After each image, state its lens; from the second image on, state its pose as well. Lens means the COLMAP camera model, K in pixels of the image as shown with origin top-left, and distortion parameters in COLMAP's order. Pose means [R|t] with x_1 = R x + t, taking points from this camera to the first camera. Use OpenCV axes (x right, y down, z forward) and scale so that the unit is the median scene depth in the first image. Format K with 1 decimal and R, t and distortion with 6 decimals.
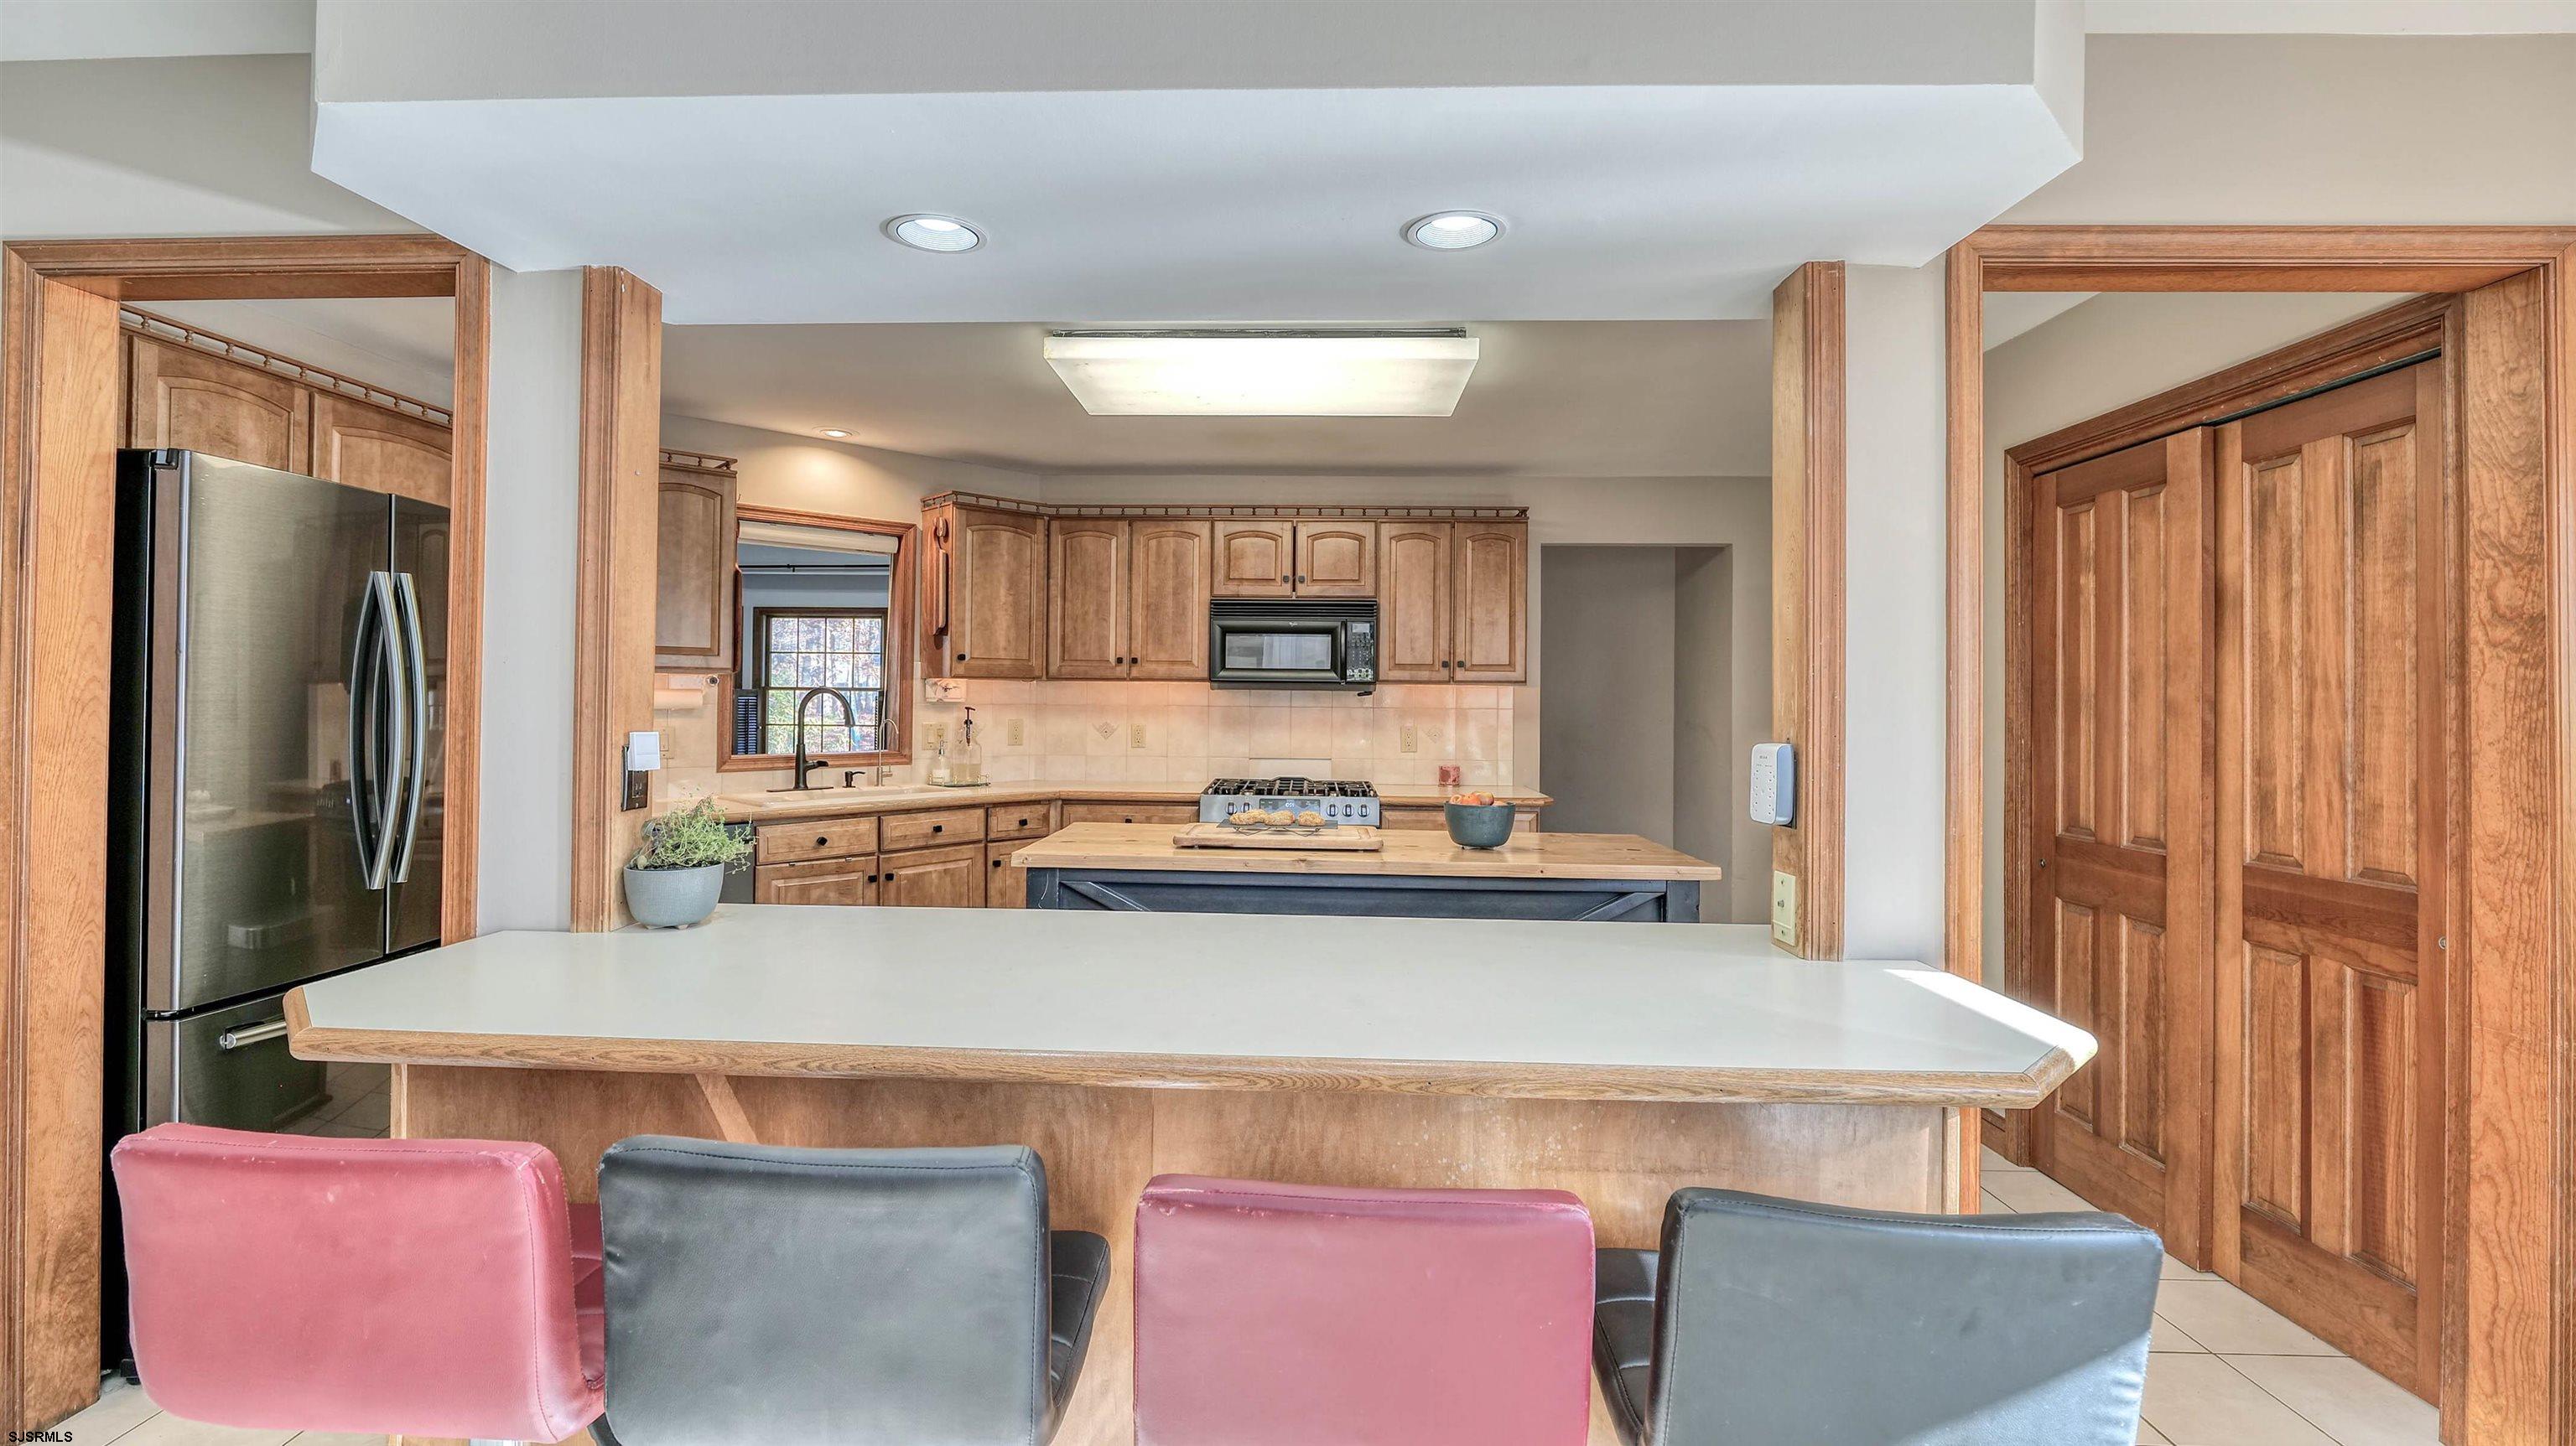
lens RADIAL K [[1090.5, 0, 1279.9], [0, 1090.5, 689.3], [0, 0, 1]] dist [-0.013614, 0.000412]
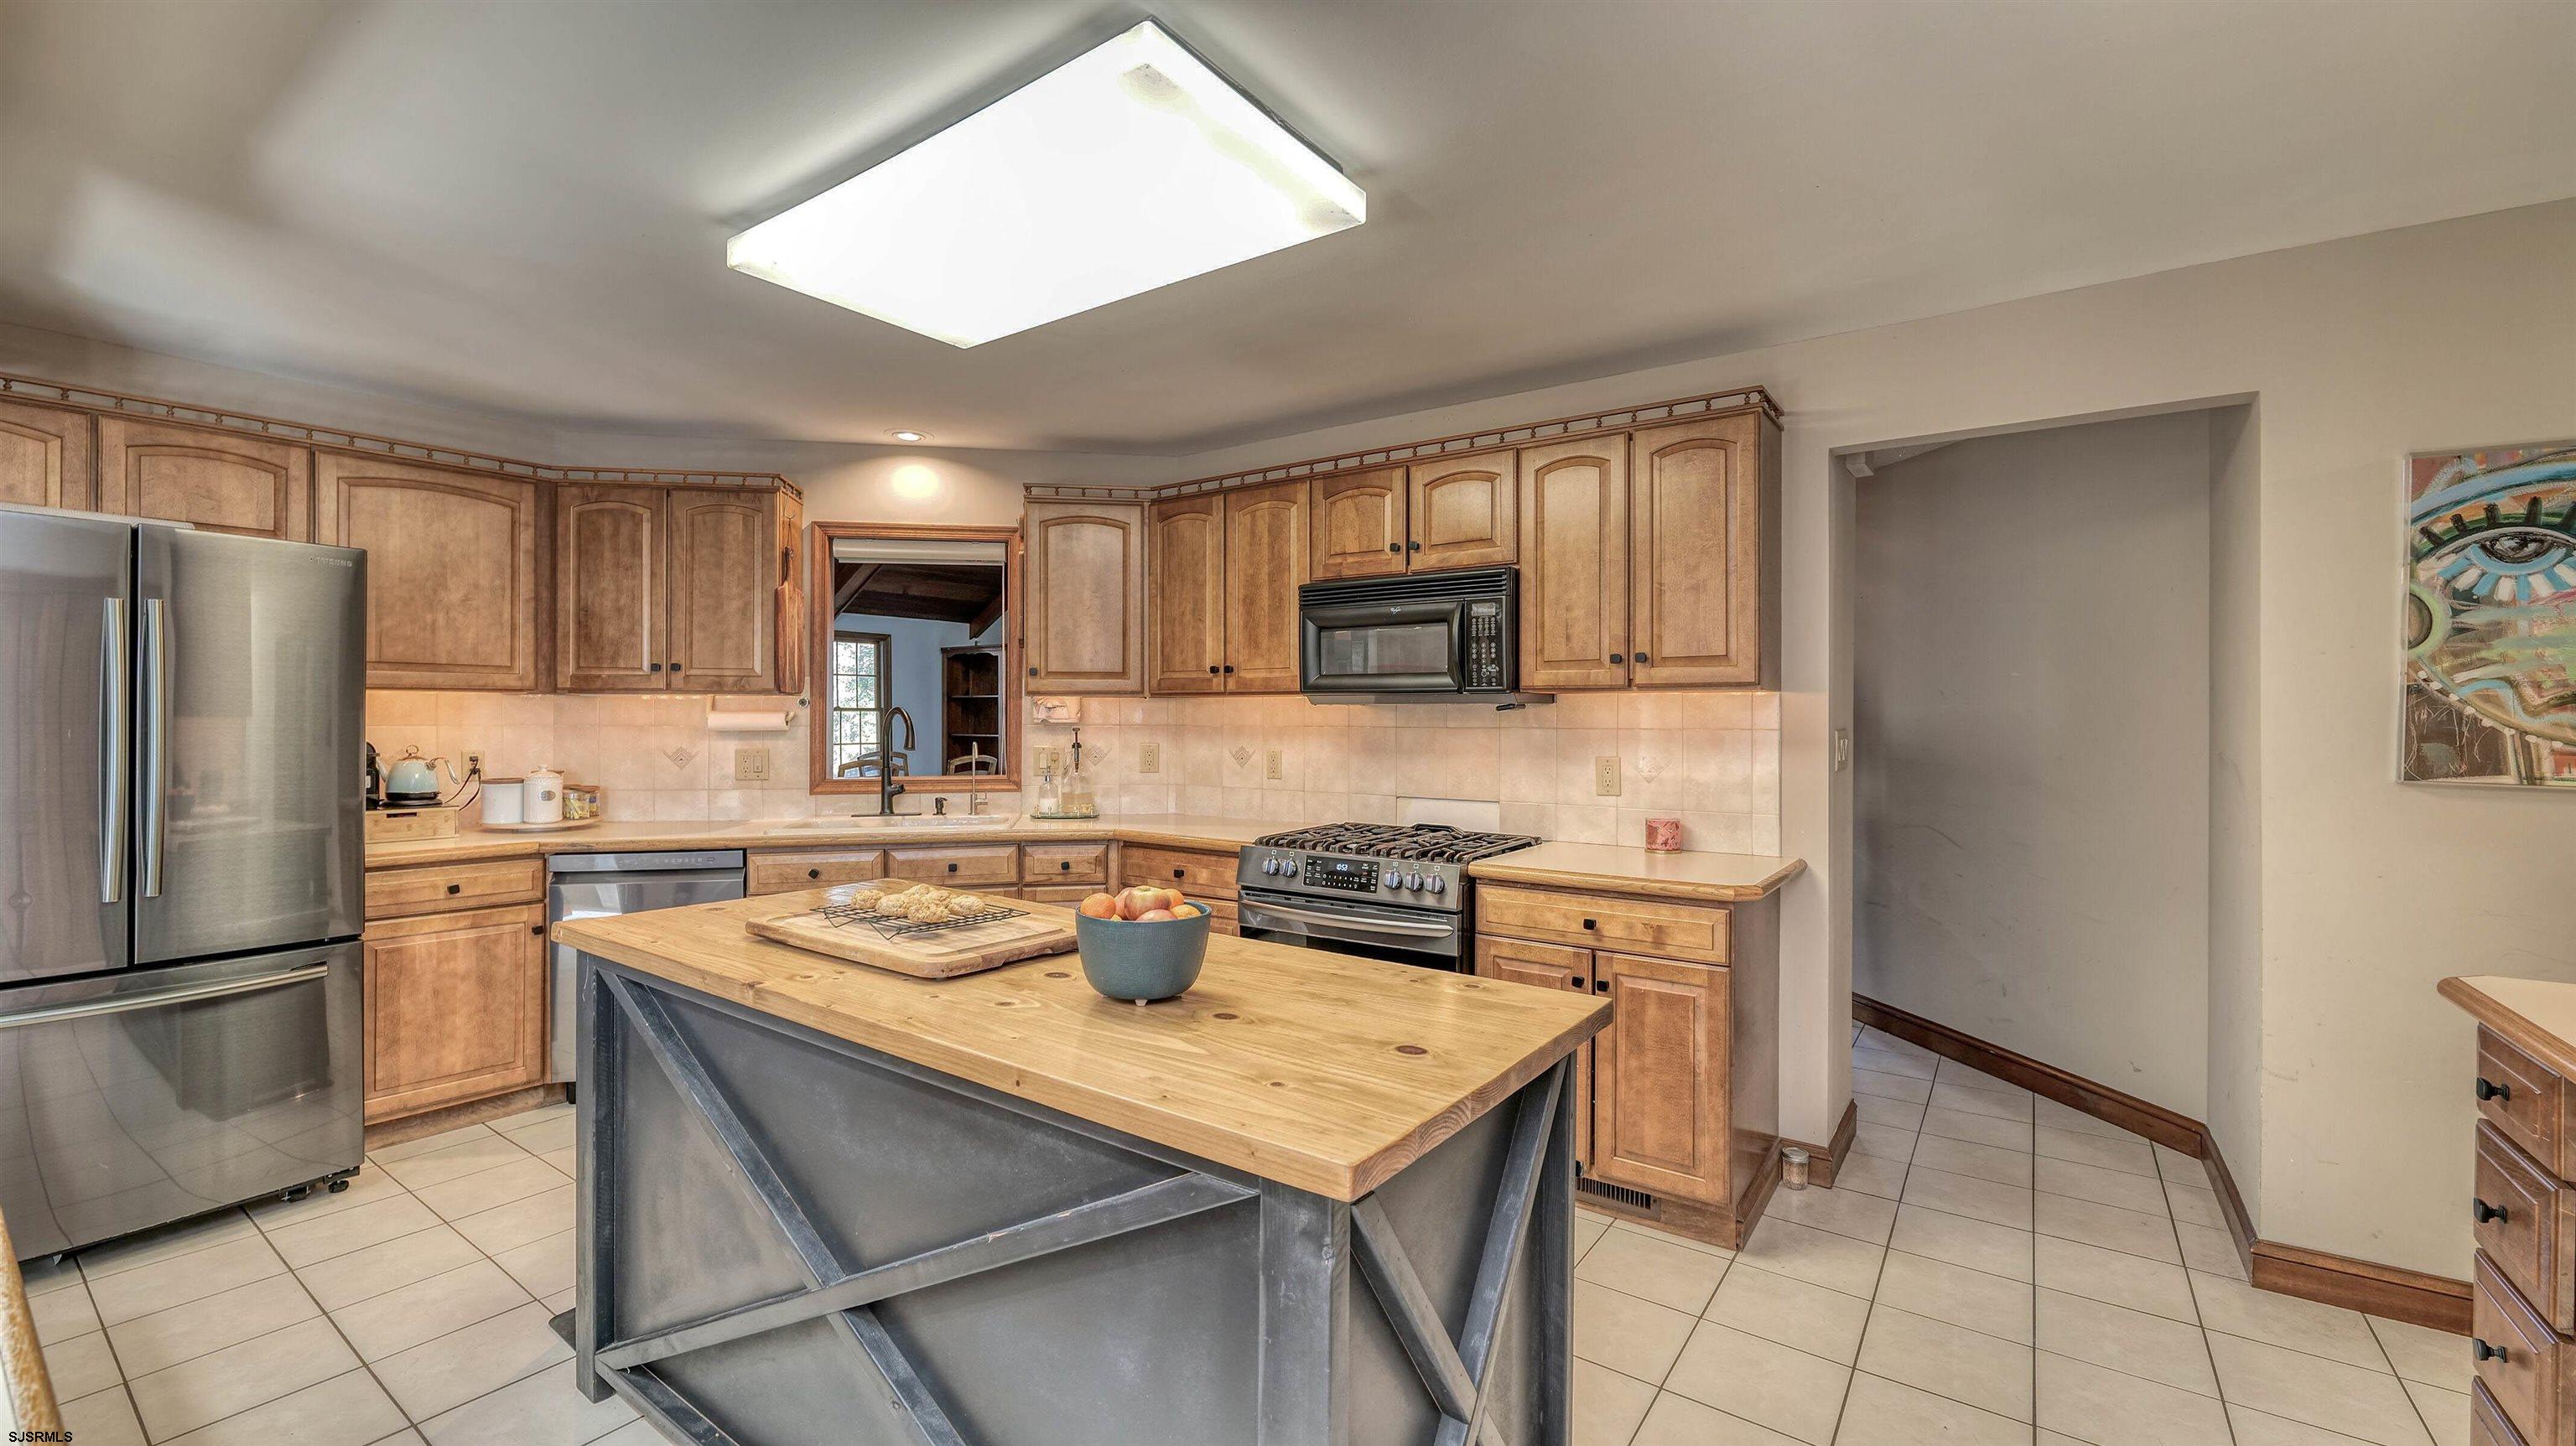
lens RADIAL K [[1044.4, 0, 1283.4], [0, 1044.4, 717.5], [0, 0, 1]] dist [-0.012553, 0.000529]
pose [[0.833237, -0.008156, -0.552856, 0.338847], [0.011174, 0.999935, 0.002089, 0.007933], [0.552803, -0.007918, 0.833274, 0.410282]]
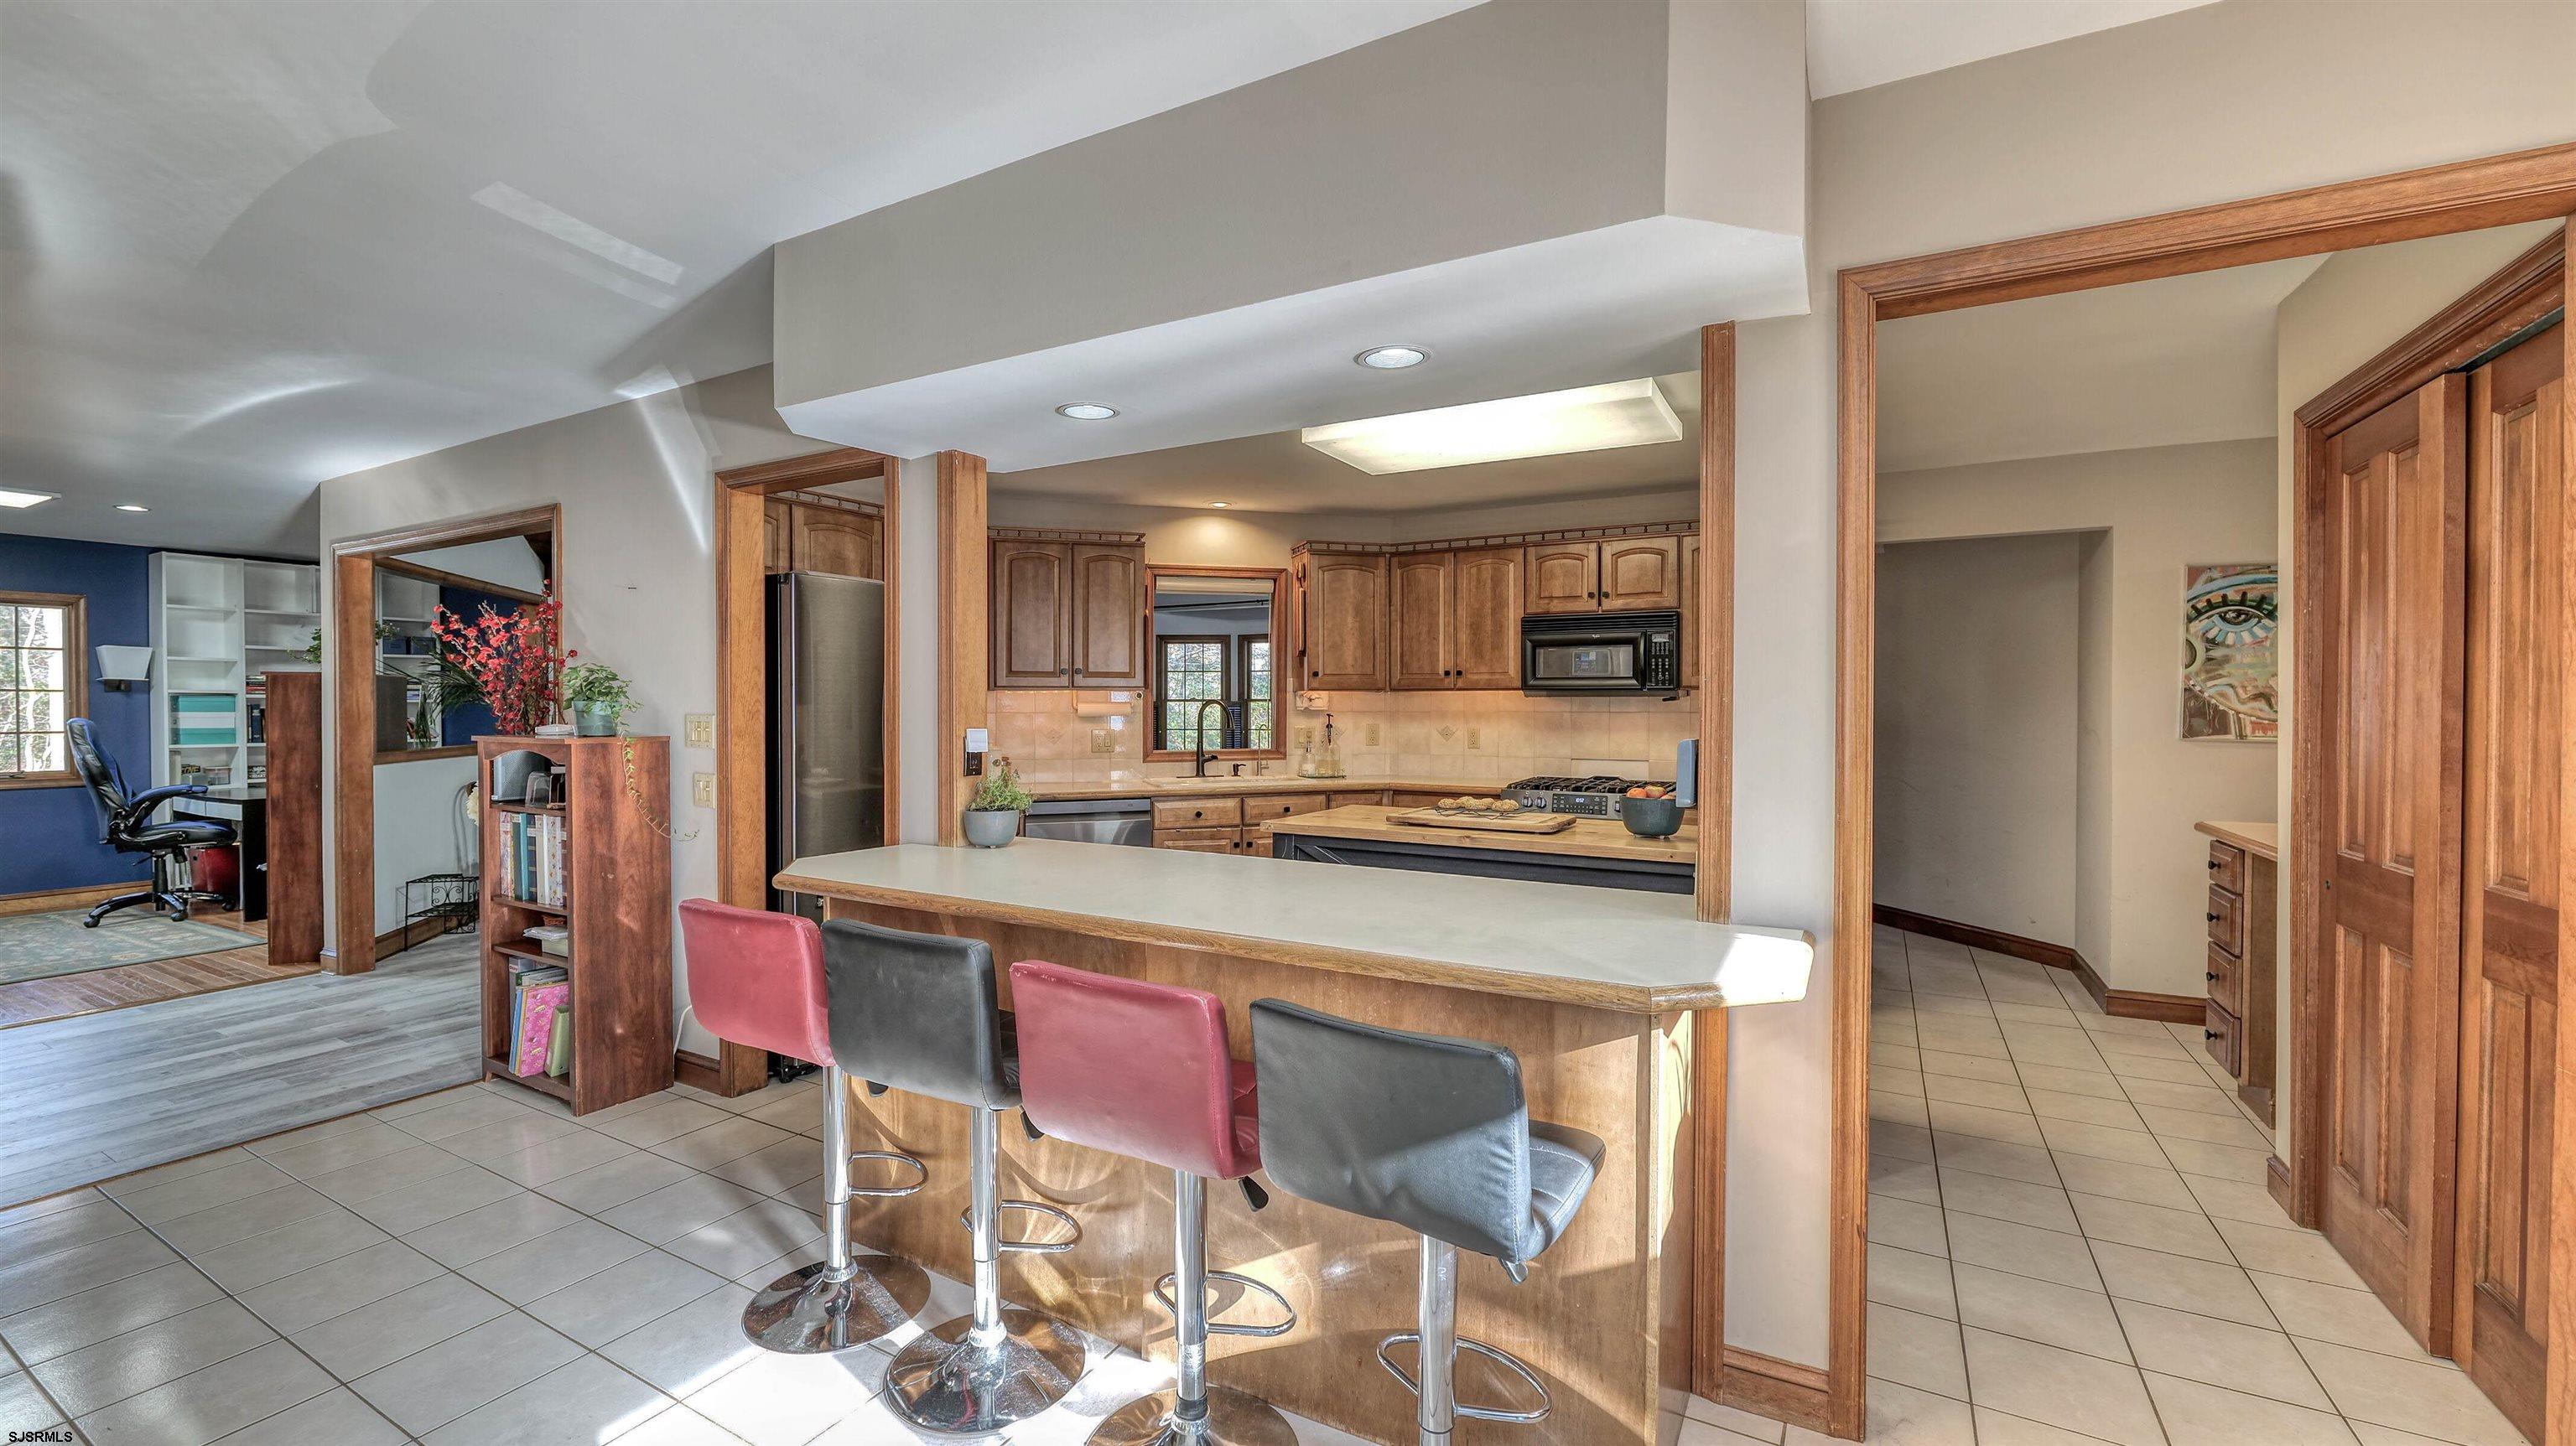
lens RADIAL K [[1044.4, 0, 1283.4], [0, 1044.4, 717.5], [0, 0, 1]] dist [-0.012553, 0.000529]
pose [[0.888556, -0.004520, -0.458745, 0.222073], [0.013172, 0.999791, 0.015663, 0.001279], [0.458578, -0.019961, 0.888430, -0.078690]]
